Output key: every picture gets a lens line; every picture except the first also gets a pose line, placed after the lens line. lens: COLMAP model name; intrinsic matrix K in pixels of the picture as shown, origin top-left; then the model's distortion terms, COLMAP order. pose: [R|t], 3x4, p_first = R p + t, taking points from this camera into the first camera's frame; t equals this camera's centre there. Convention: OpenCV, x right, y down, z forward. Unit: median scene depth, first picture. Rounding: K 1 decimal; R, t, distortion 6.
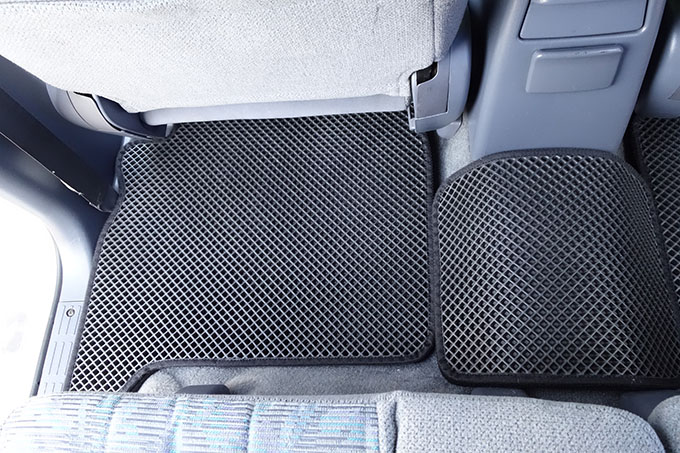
lens RADIAL K [[539.8, 0, 339.7], [0, 539.8, 226.6], [0, 0, 1]] dist [0.004365, -0.004392]
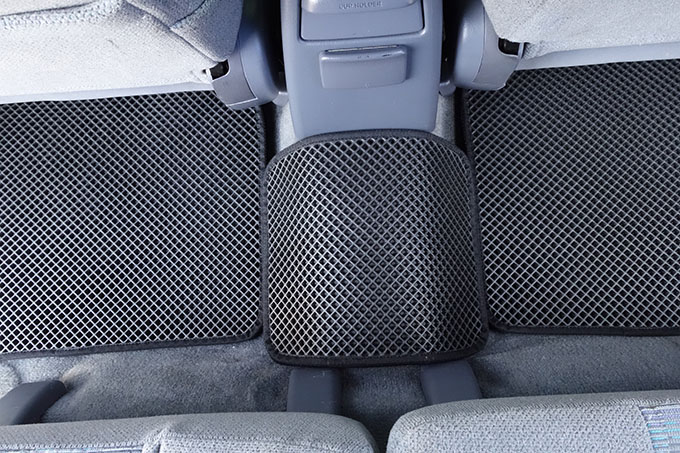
lens RADIAL K [[539.8, 0, 341.0], [0, 539.8, 229.5], [0, 0, 1]] dist [0.004365, -0.004392]
pose [[0.992908, -0.063148, 0.100725, 0.226425], [0.039748, 0.974839, 0.219336, -0.182408], [-0.112042, -0.213777, 0.970436, 0.002575]]
